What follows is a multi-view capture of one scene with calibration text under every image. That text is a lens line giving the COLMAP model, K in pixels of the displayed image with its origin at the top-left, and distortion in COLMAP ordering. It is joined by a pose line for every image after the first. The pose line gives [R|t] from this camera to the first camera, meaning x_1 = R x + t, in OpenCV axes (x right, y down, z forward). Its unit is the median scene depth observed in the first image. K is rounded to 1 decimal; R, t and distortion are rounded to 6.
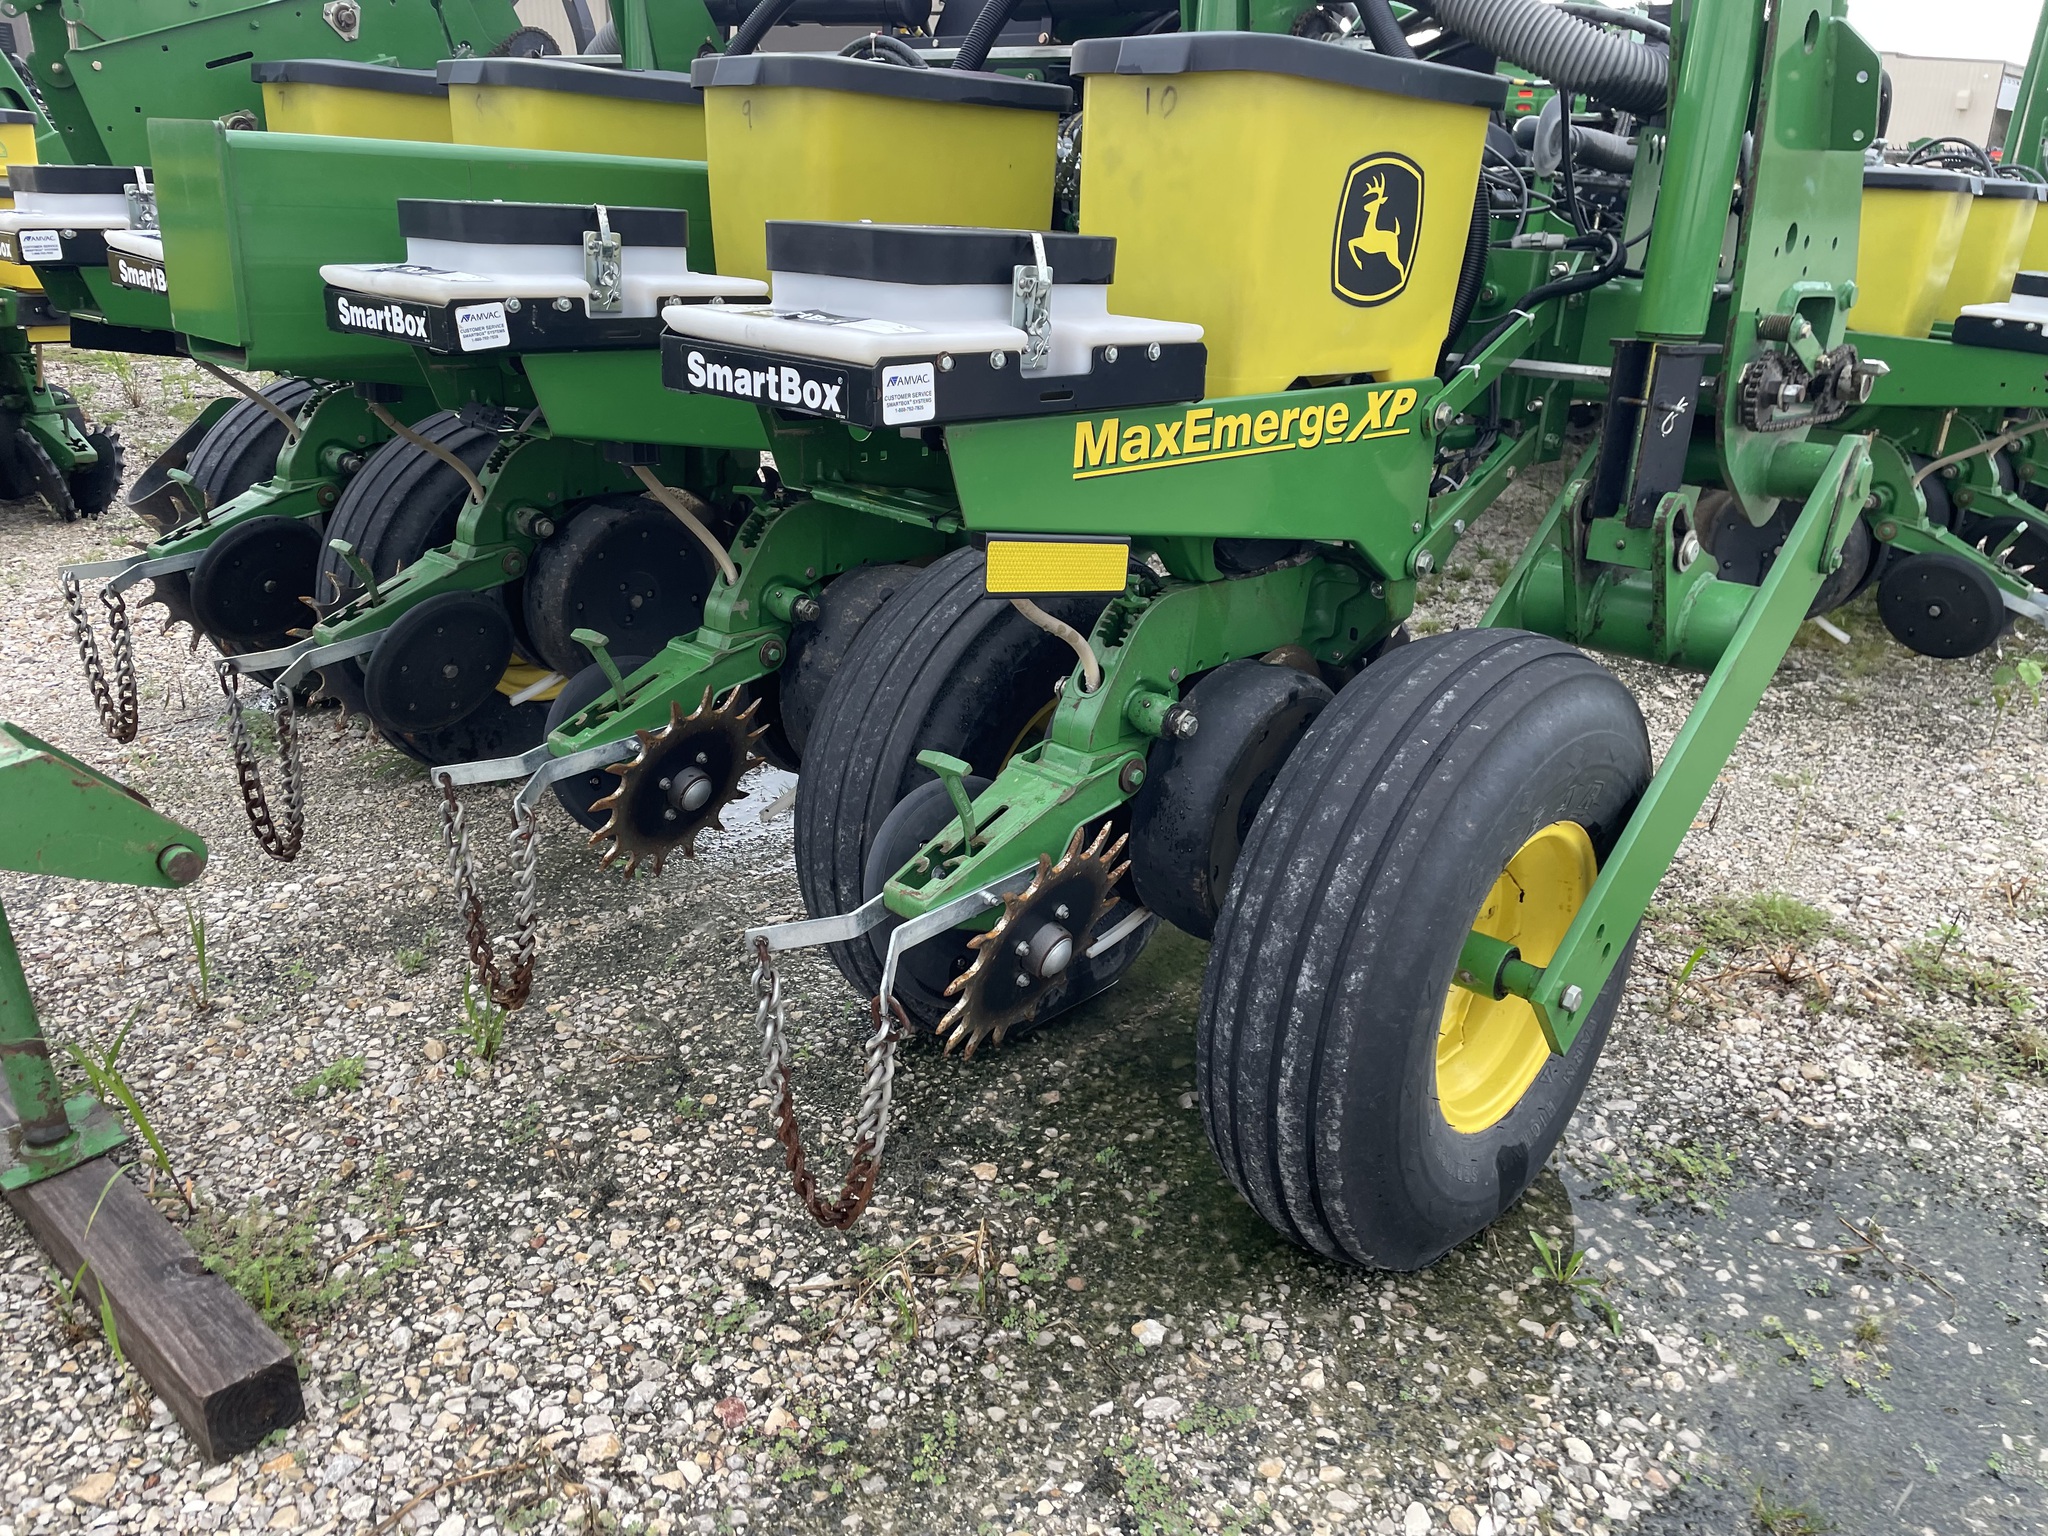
lens RADIAL K [[1530.7, 0, 1076.0], [0, 1530.7, 762.3], [0, 0, 1]] dist [0.085488, -0.119769]
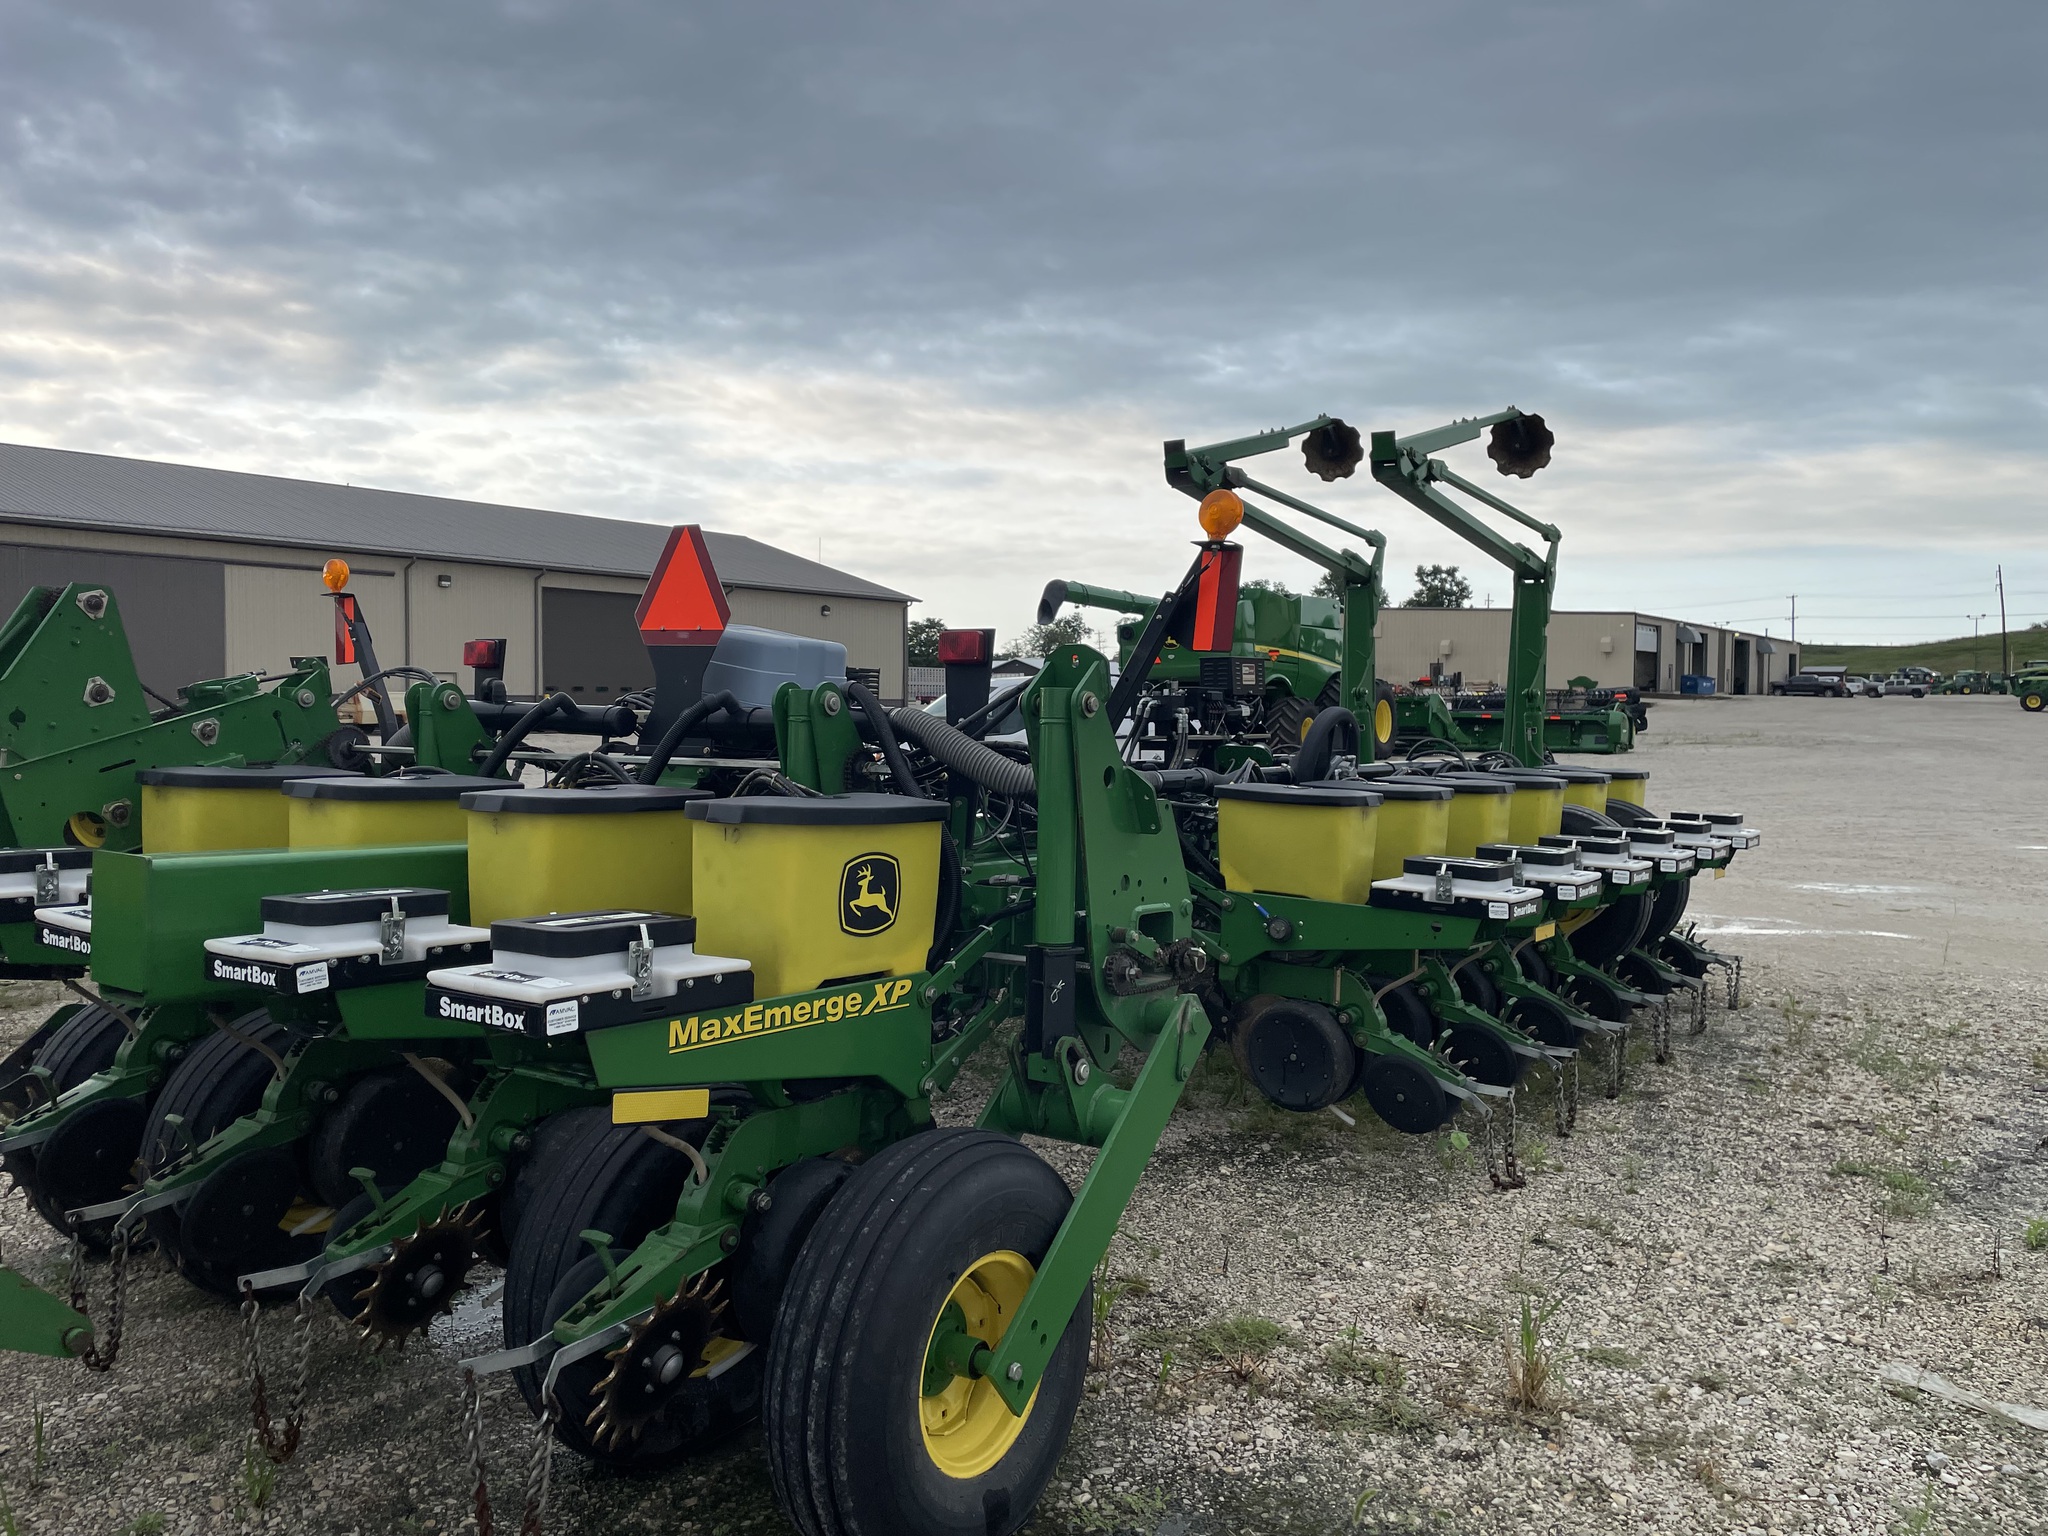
lens RADIAL K [[1526.4, 0, 1026.1], [0, 1526.4, 774.4], [0, 0, 1]] dist [0.090834, -0.112548]
pose [[0.993381, -0.031233, 0.110542, 0.155647], [0.064853, 0.946775, -0.315295, 0.064708], [-0.094811, 0.320377, 0.942534, -0.556264]]
